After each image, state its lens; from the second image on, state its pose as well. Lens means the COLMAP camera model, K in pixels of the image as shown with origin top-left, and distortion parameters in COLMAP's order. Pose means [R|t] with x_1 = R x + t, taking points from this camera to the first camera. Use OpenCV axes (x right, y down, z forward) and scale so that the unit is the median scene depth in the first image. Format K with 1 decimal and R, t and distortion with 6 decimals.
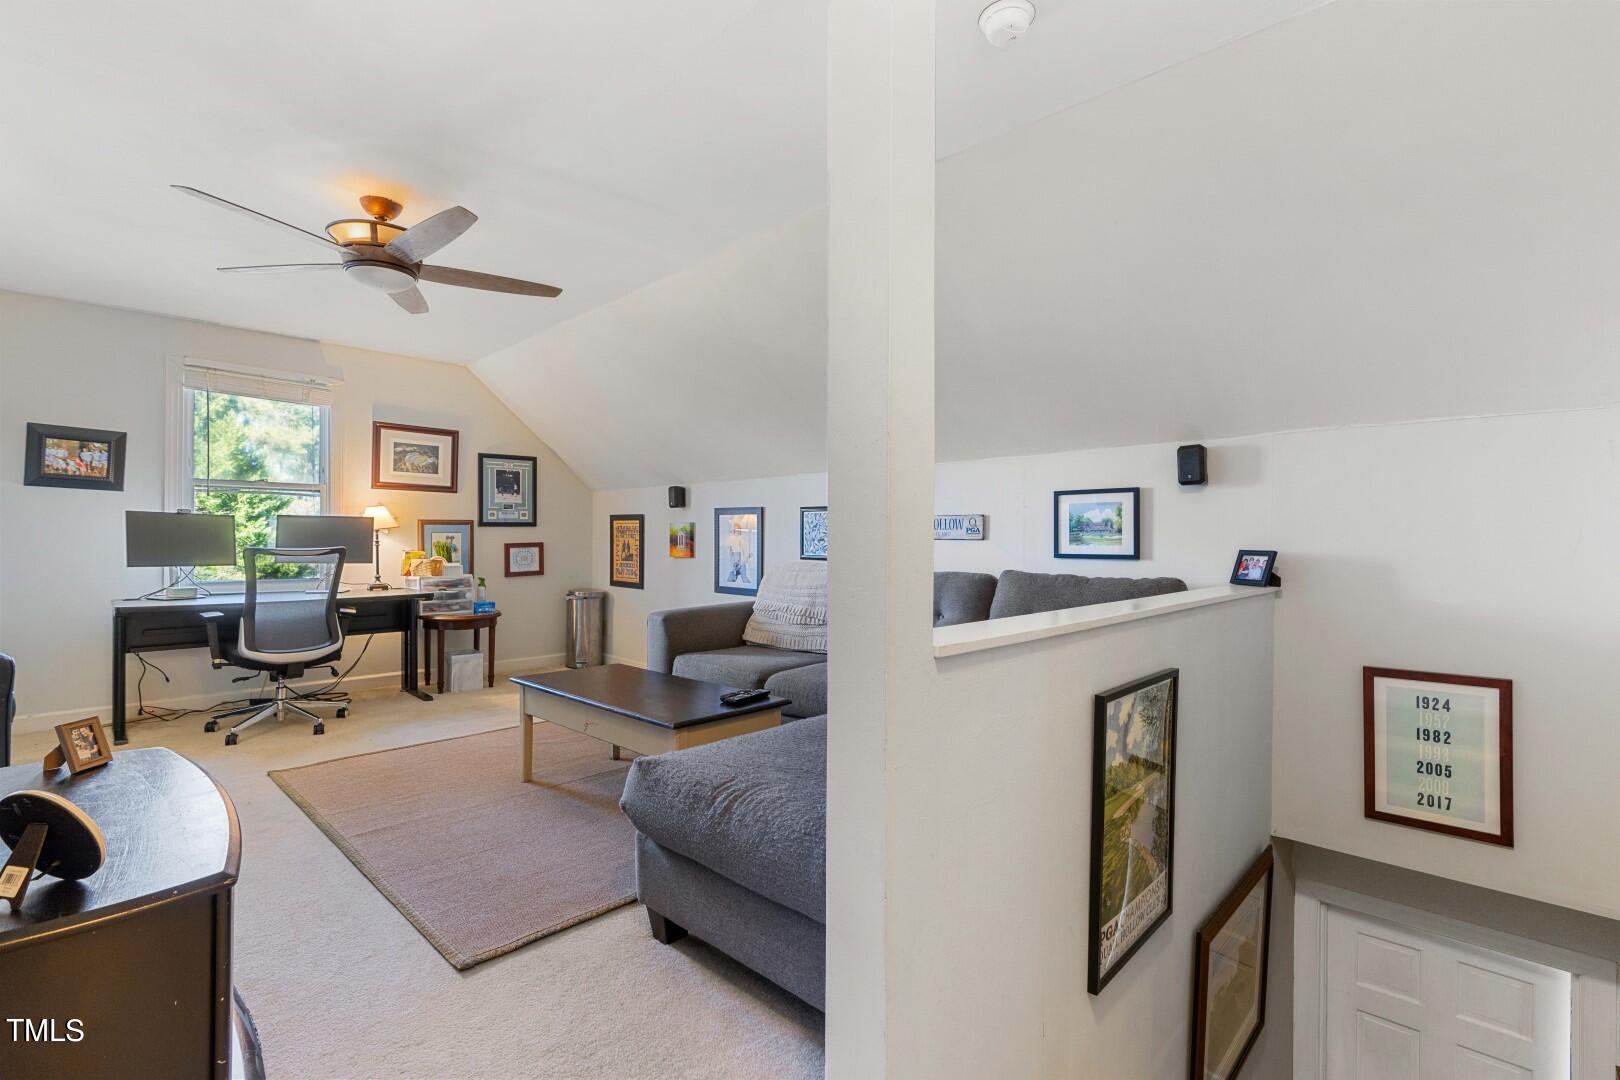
lens RADIAL K [[732.9, 0, 813.3], [0, 732.9, 532.1], [0, 0, 1]] dist [-0.015189, 0.010559]
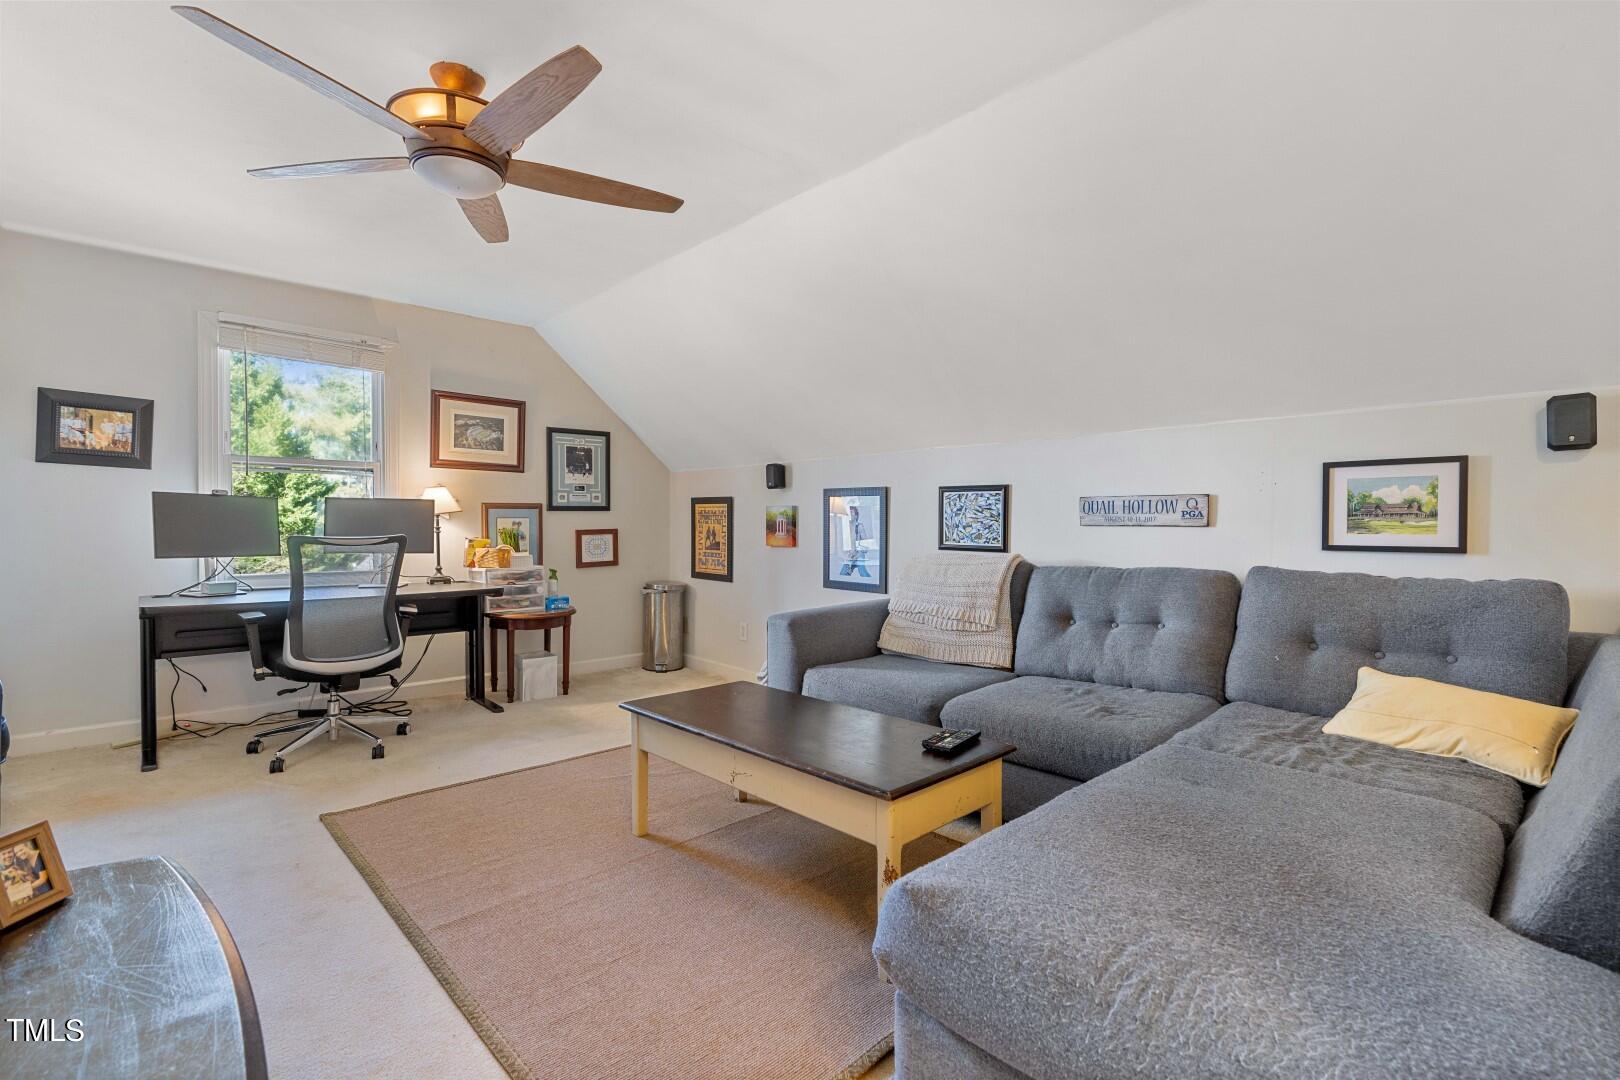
lens RADIAL K [[732.9, 0, 813.3], [0, 732.9, 532.1], [0, 0, 1]] dist [-0.015189, 0.010559]
pose [[0.999108, 0.000637, -0.042232, -0.133013], [0.000192, 0.999808, 0.019607, 0.000999], [0.042236, -0.019597, 0.998915, 0.175771]]
